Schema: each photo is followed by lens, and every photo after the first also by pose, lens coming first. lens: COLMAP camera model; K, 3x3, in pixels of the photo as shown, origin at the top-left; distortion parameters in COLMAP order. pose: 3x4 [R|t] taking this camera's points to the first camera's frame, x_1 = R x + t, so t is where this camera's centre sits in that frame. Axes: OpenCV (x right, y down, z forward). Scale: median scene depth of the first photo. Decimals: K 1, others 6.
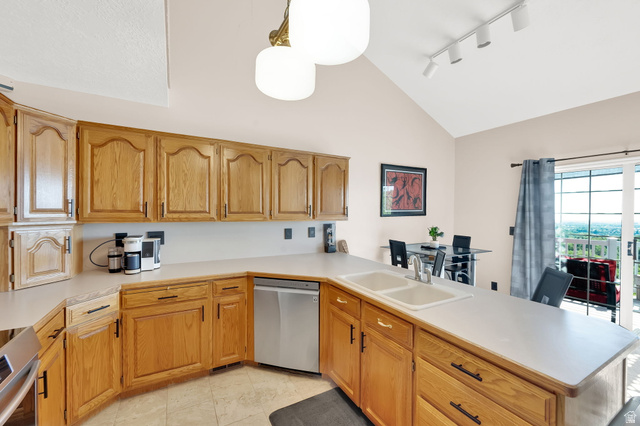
lens RADIAL K [[266.4, 0, 325.6], [0, 266.4, 215.9], [0, 0, 1]] dist [0.001228, -0.000072]
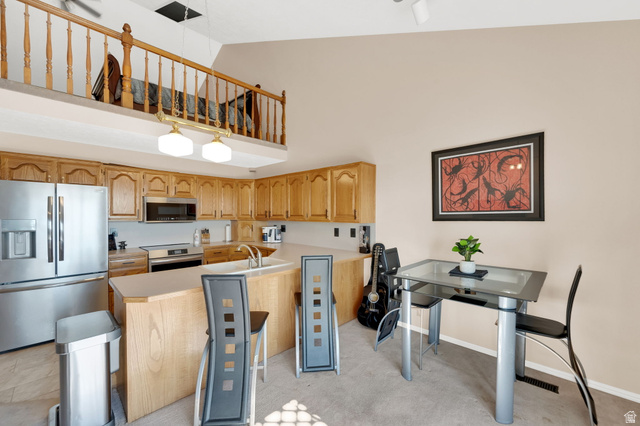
lens RADIAL K [[266.4, 0, 325.6], [0, 266.4, 215.9], [0, 0, 1]] dist [0.001228, -0.000072]
pose [[0.269625, -0.001479, -0.962964, 1.331350], [-0.014559, 0.999878, -0.005612, -0.003922], [0.962855, 0.015533, 0.269571, 0.765058]]
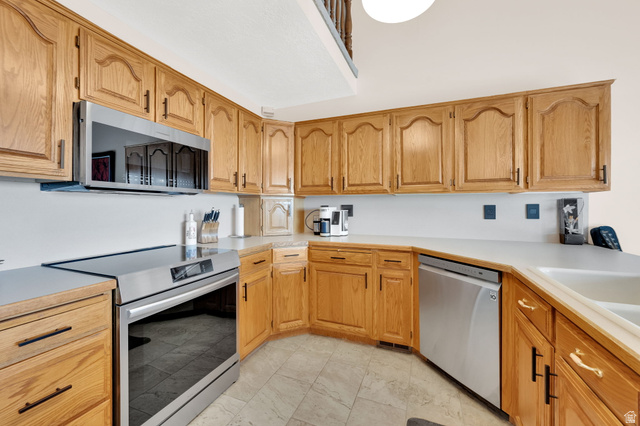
lens RADIAL K [[259.0, 0, 320.8], [0, 259.0, 208.2], [0, 0, 1]] dist [-0.000090, -0.000127]
pose [[0.617189, -0.004841, -0.786800, 0.178909], [-0.007319, 0.999902, -0.011894, 0.086668], [0.786781, 0.013099, 0.617094, 0.212847]]
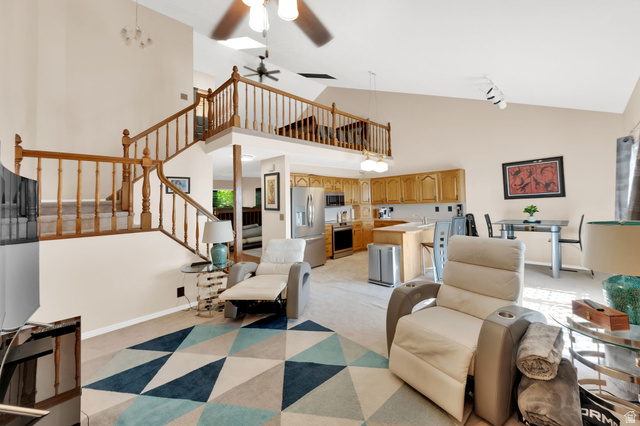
lens RADIAL K [[259.7, 0, 326.1], [0, 259.7, 198.2], [0, 0, 1]] dist [-0.002457, -0.000351]
pose [[0.246855, -0.034506, -0.968438, 2.080836], [0.020619, 0.999327, -0.030350, 0.029136], [0.968833, -0.012476, 0.247401, -0.471448]]
